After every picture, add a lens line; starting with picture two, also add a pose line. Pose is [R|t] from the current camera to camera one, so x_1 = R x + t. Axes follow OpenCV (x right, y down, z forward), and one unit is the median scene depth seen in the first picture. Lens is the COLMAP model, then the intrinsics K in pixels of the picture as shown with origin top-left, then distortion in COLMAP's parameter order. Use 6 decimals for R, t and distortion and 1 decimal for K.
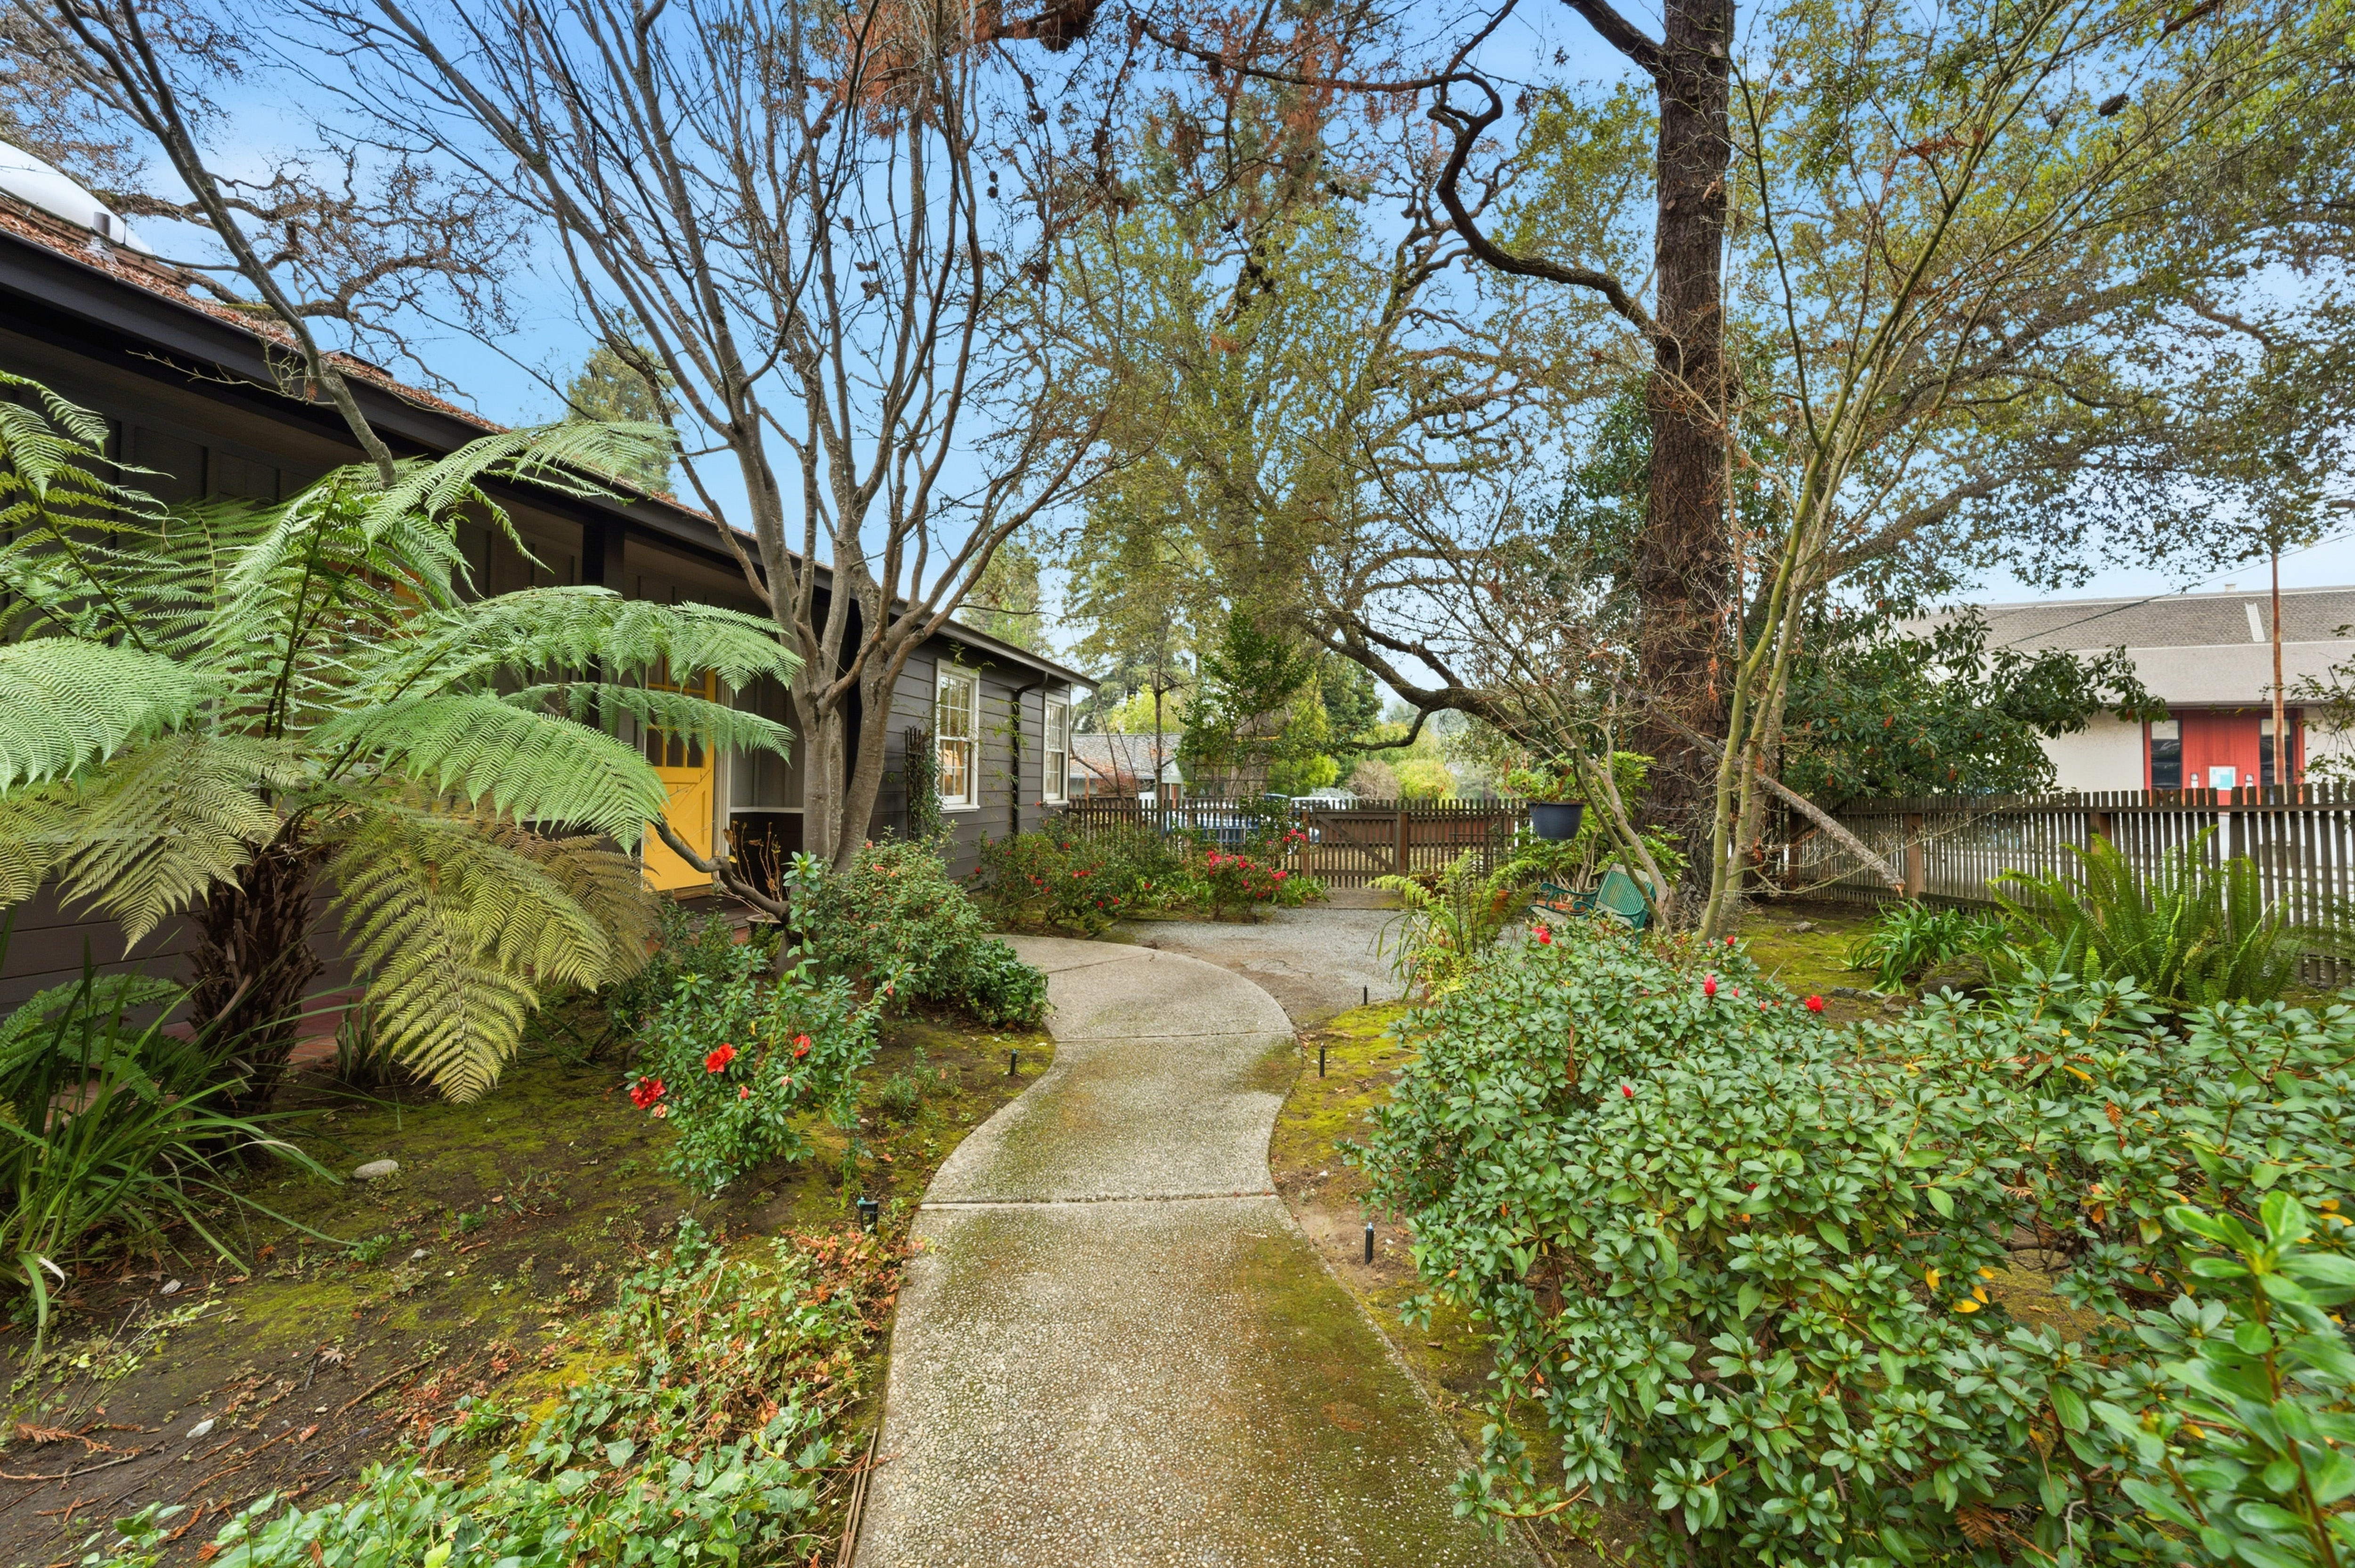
lens RADIAL K [[922.6, 0, 1177.1], [0, 922.6, 788.3], [0, 0, 1]] dist [-0.001963, 0.000261]
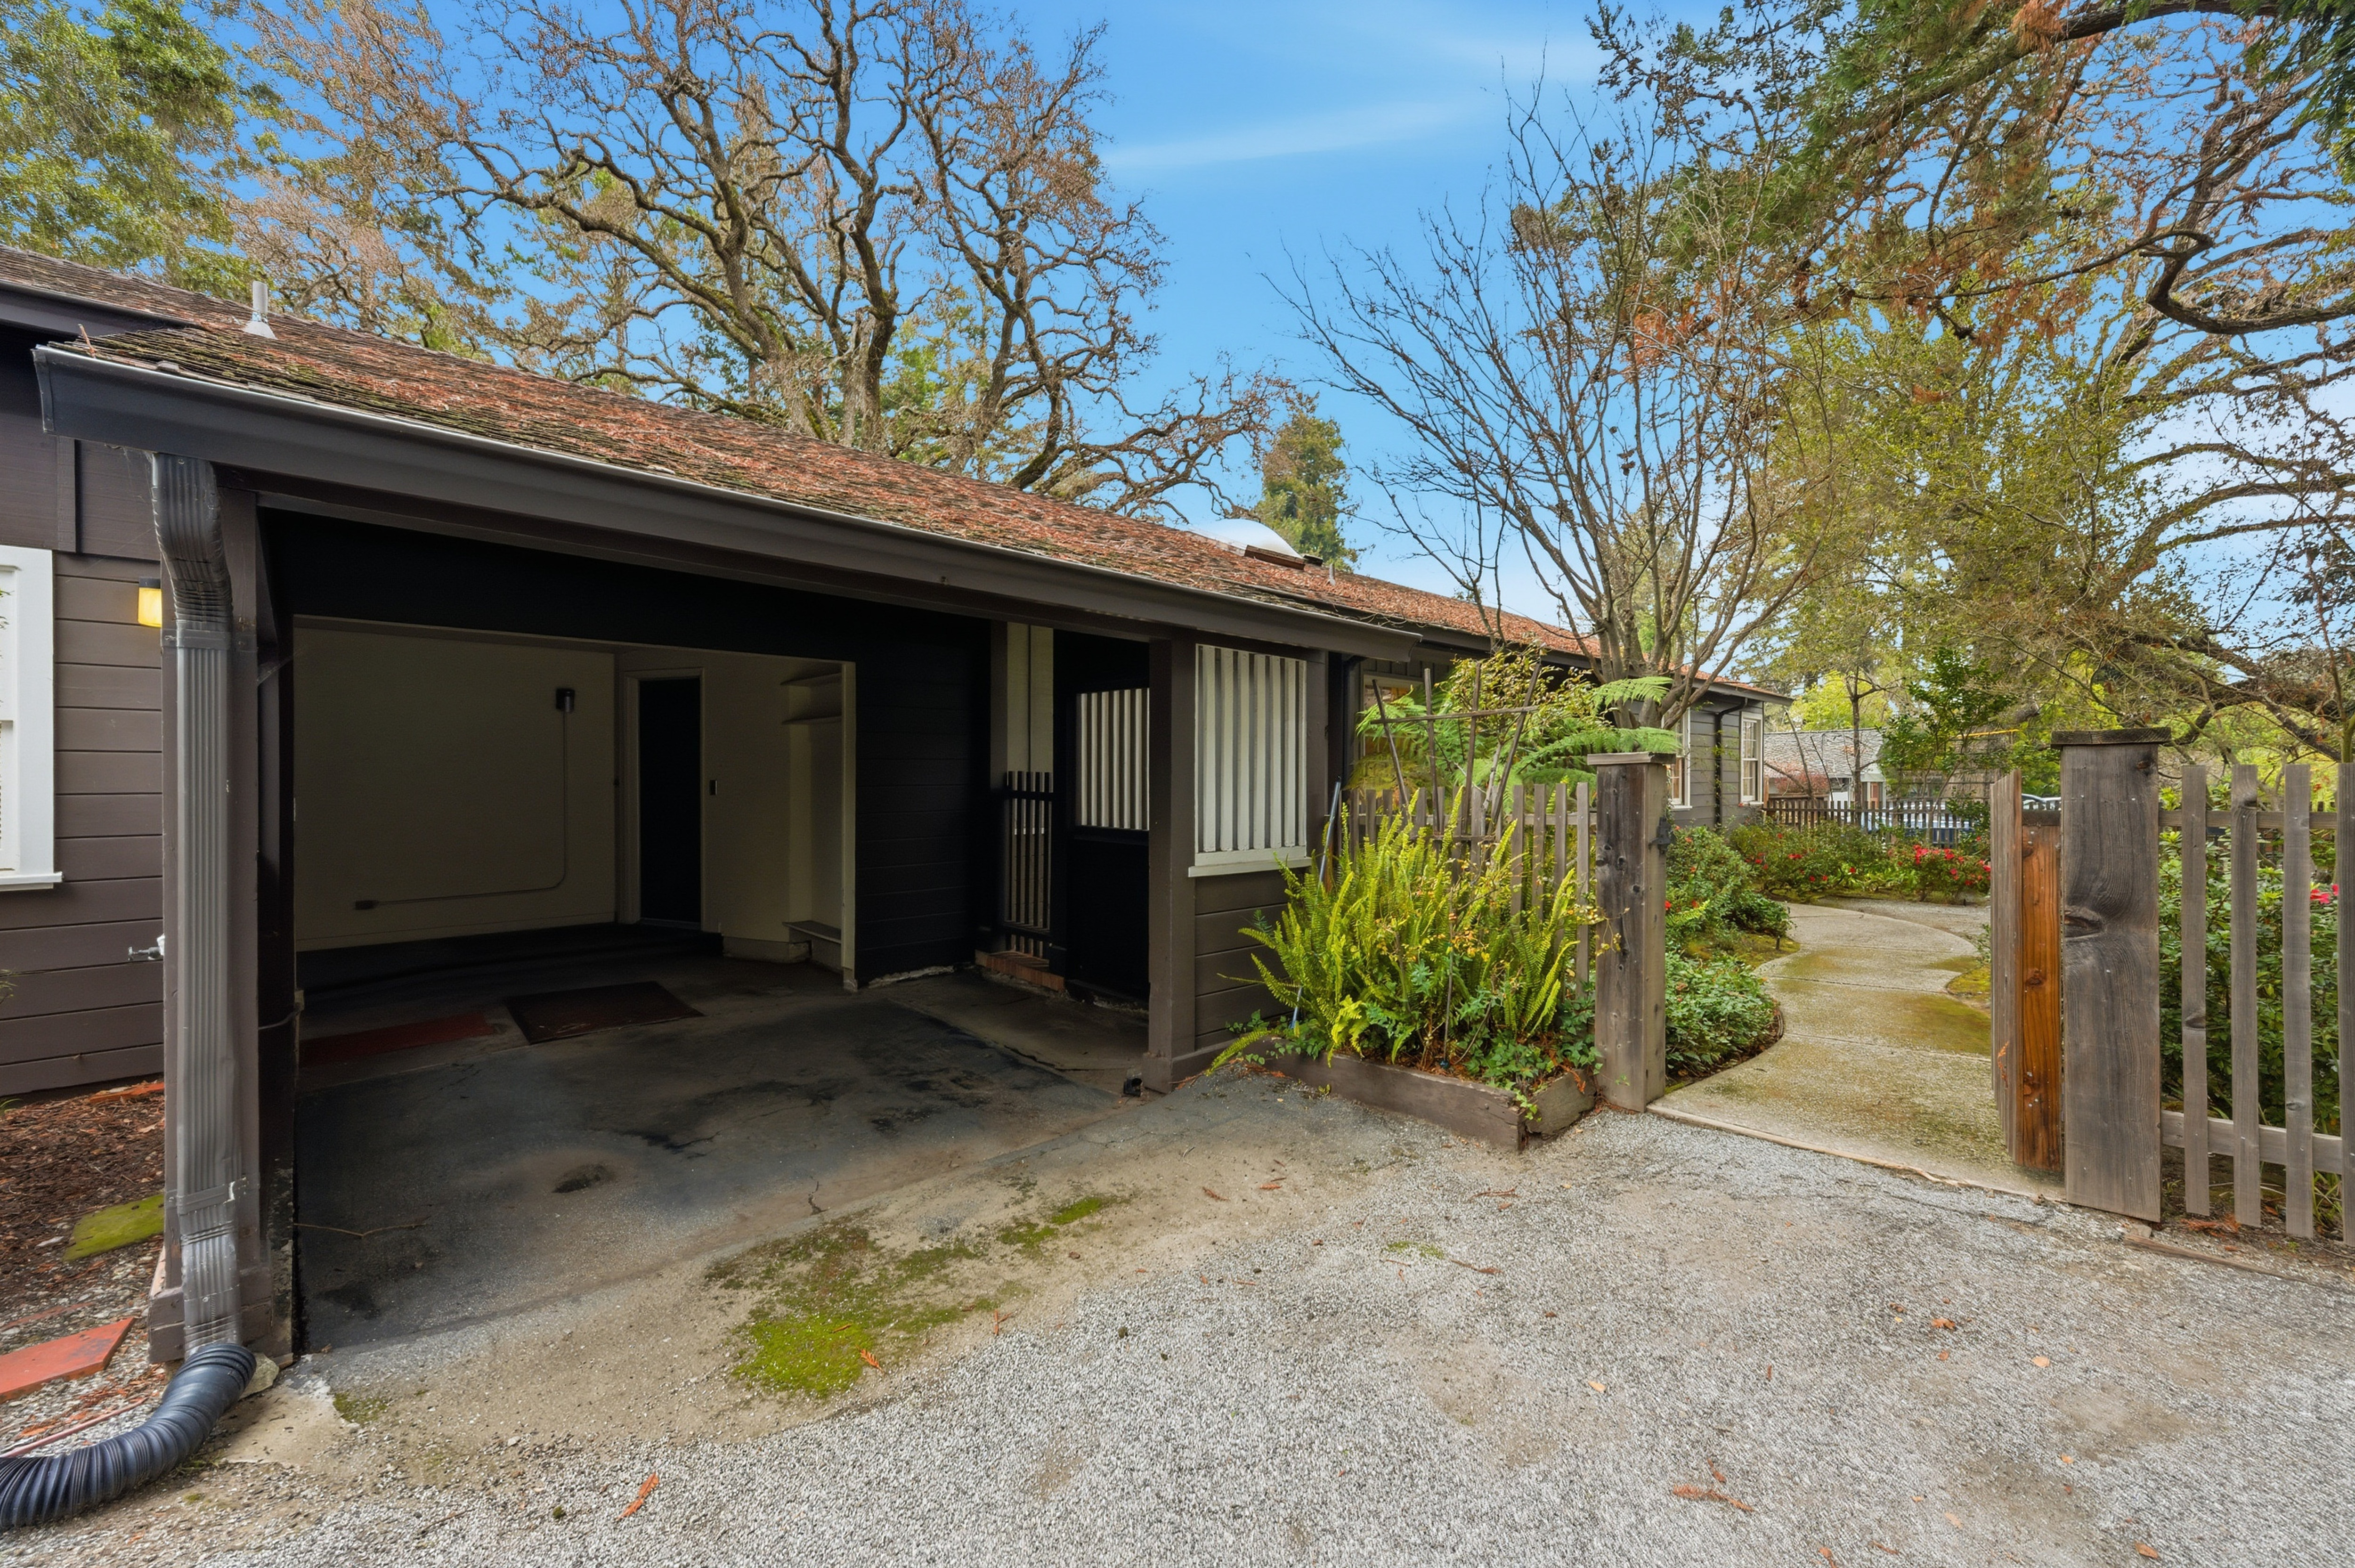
lens RADIAL K [[922.6, 0, 1184.4], [0, 922.6, 785.5], [0, 0, 1]] dist [-0.001963, 0.000261]
pose [[0.799734, -0.006129, -0.600324, -0.004379], [0.006561, 0.999977, -0.001468, -0.011032], [0.600319, -0.002765, 0.799756, -0.424789]]
